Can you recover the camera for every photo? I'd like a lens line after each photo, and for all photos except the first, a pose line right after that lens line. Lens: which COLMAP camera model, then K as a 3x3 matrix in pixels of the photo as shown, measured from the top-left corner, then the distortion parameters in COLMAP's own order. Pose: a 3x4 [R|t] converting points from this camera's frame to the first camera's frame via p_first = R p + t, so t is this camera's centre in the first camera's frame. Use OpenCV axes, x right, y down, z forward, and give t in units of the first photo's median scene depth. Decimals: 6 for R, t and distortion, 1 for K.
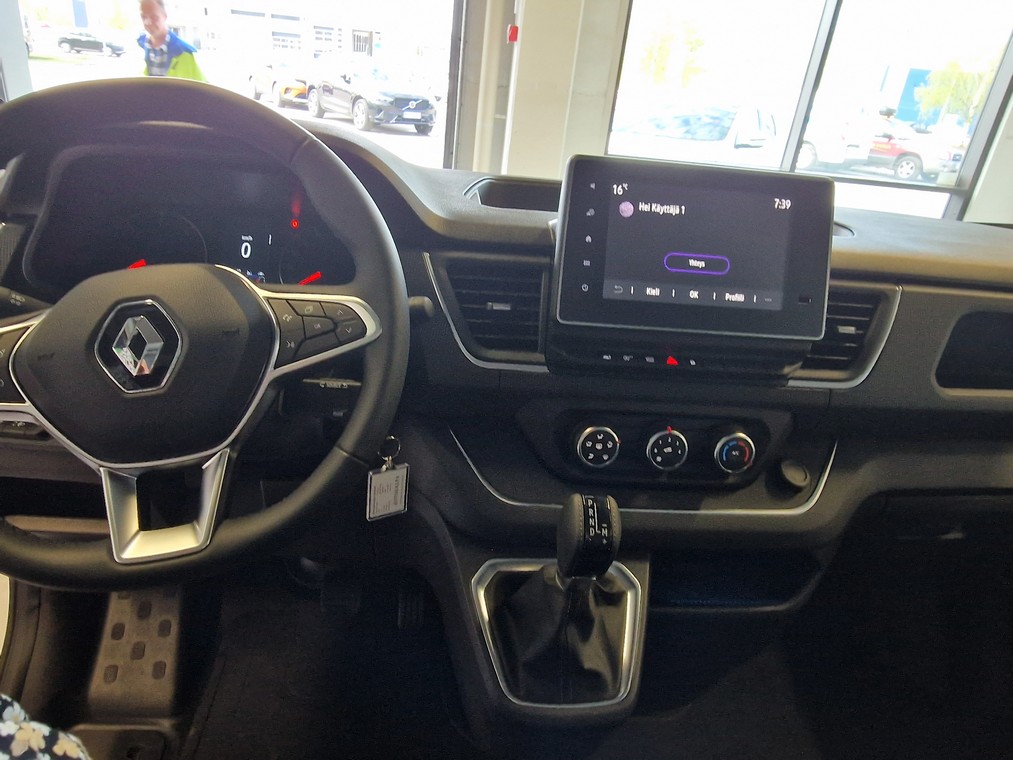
lens RADIAL K [[695.2, 0, 506.5], [0, 695.2, 380.0], [0, 0, 1]] dist [0.003190, 0.003213]
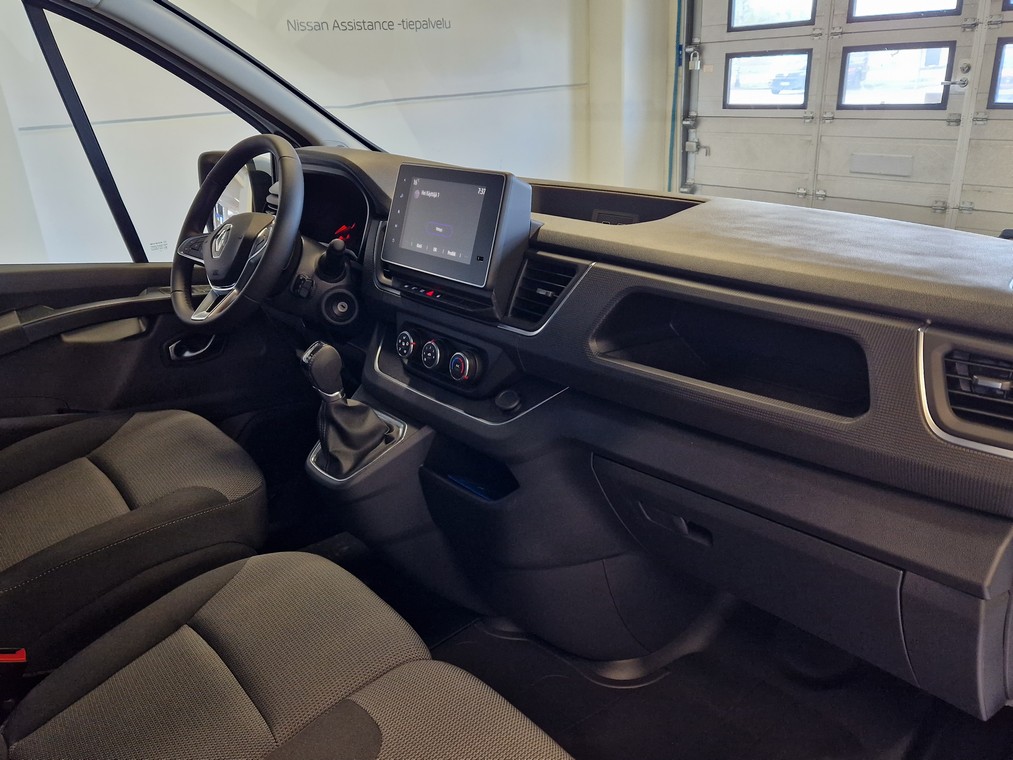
lens RADIAL K [[832.6, 0, 506.5], [0, 832.6, 380.0], [0, 0, 1]] dist [0.095520, -0.126365]
pose [[0.555947, 0.176183, -0.812331, 1.729433], [-0.242731, 0.969093, 0.044061, 0.033005], [0.794987, 0.172683, 0.581529, 0.094538]]
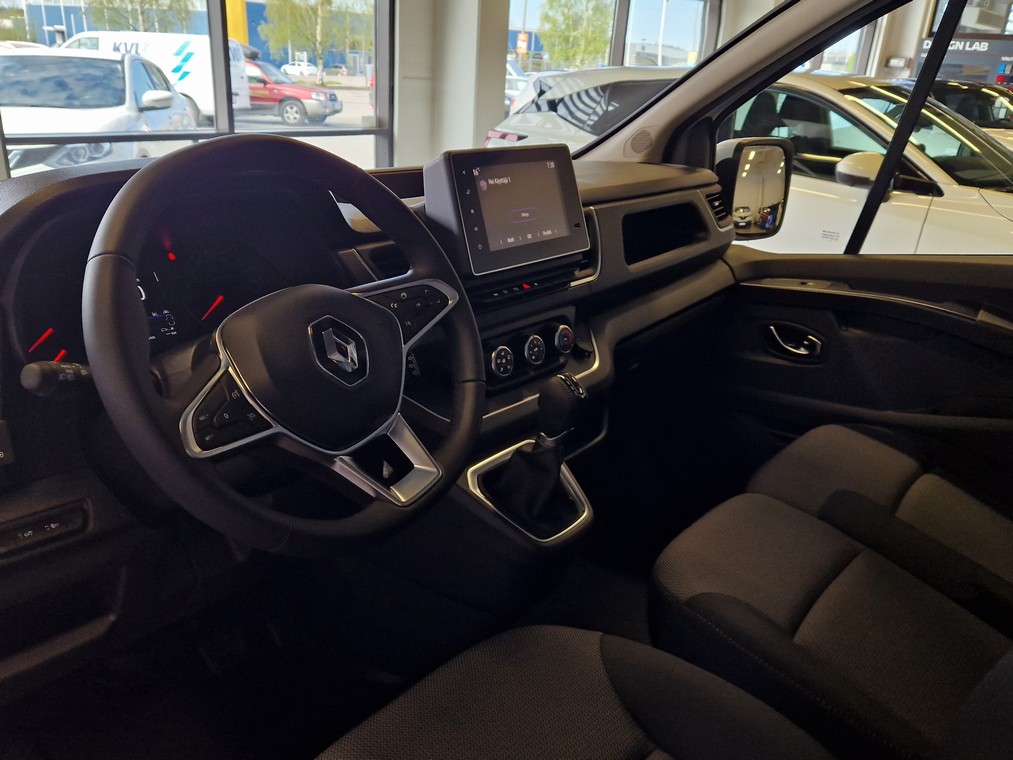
lens RADIAL K [[832.6, 0, 506.5], [0, 832.6, 380.0], [0, 0, 1]] dist [0.095520, -0.126365]
pose [[0.701158, -0.312086, 0.641077, -0.870441], [0.311885, 0.942783, 0.117846, -0.055662], [-0.641174, 0.117313, 0.758375, -0.217011]]
